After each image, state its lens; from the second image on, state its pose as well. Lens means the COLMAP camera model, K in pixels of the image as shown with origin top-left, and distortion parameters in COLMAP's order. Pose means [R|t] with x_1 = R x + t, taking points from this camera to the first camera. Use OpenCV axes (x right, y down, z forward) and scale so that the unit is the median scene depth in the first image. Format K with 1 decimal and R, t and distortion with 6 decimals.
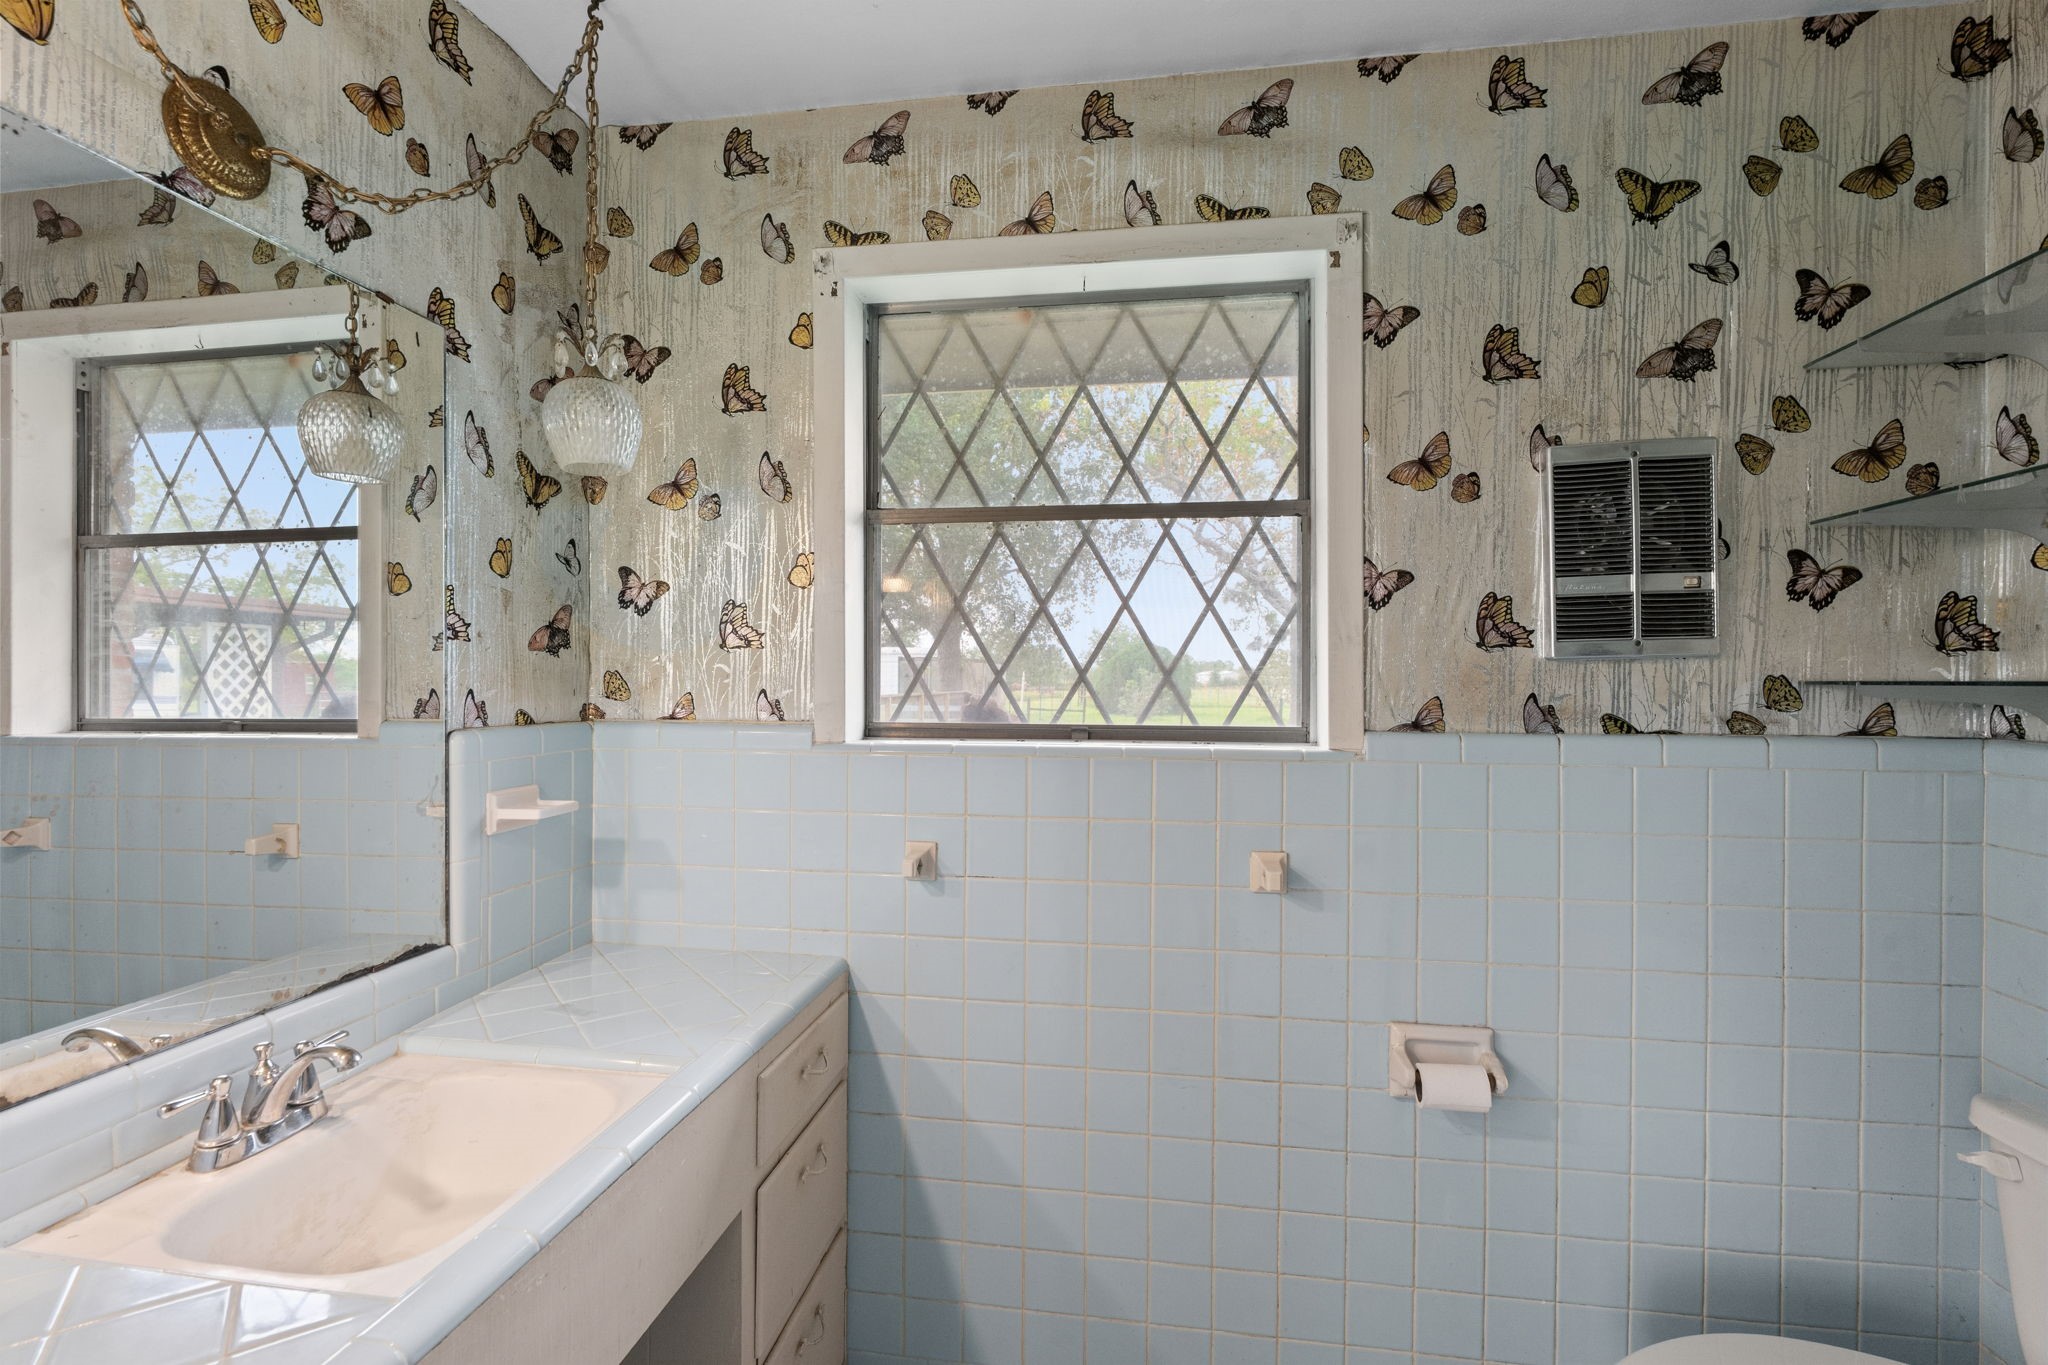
lens RADIAL K [[917.4, 0, 1020.9], [0, 917.4, 684.0], [0, 0, 1]] dist [-0.009133, -0.000175]
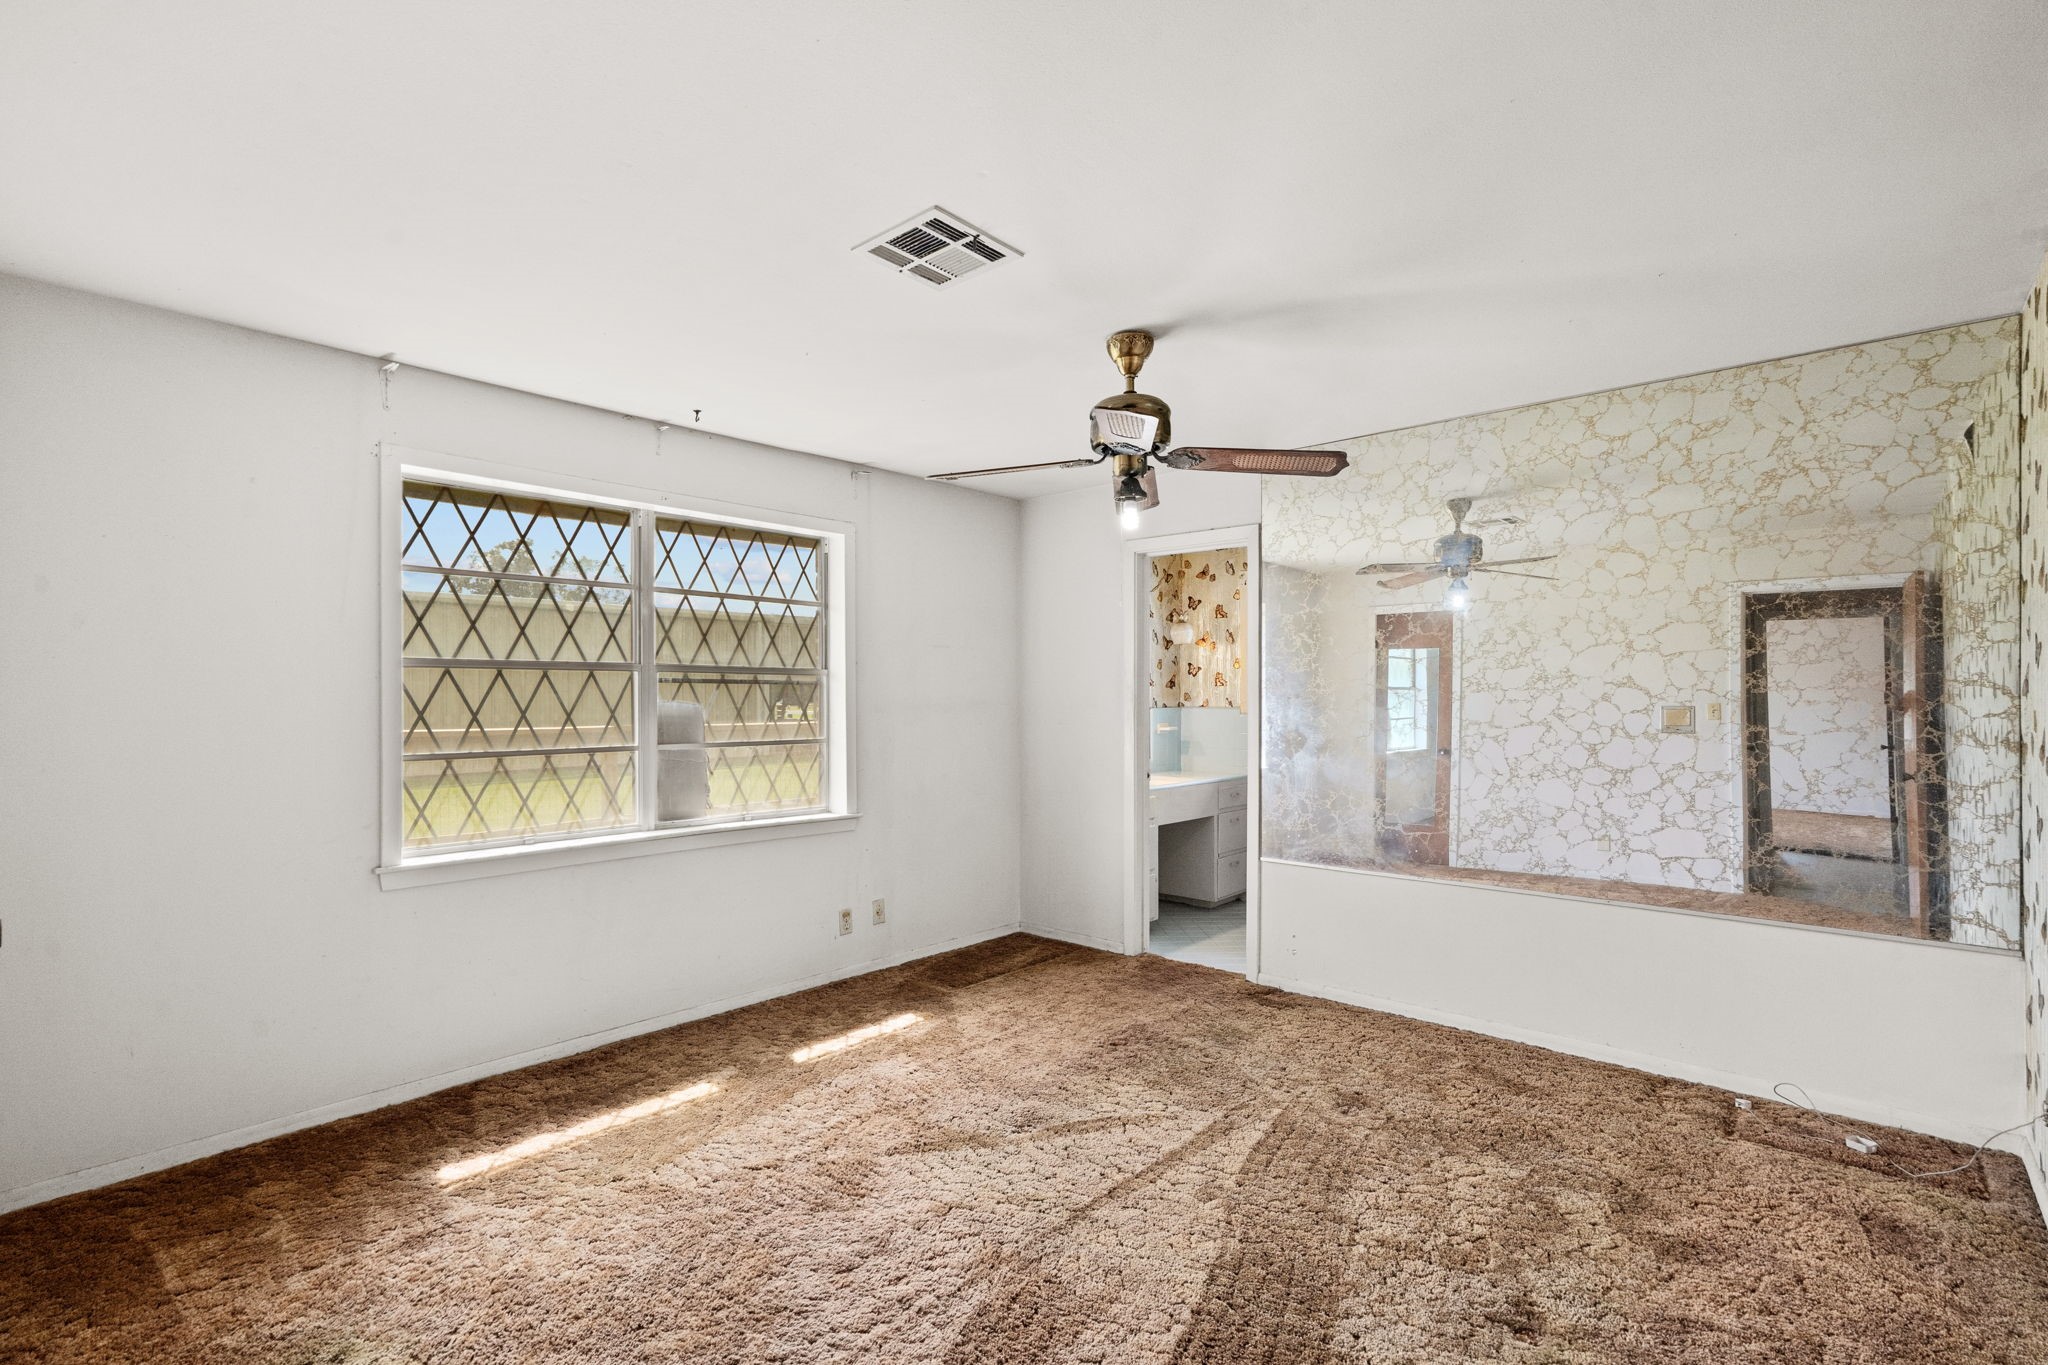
lens RADIAL K [[917.4, 0, 1030.5], [0, 917.4, 694.5], [0, 0, 1]] dist [-0.009133, -0.000175]
pose [[0.834642, -0.006374, -0.550756, 1.003702], [0.002232, 0.999964, -0.008190, 0.019634], [0.550788, 0.005607, 0.834626, -2.290828]]
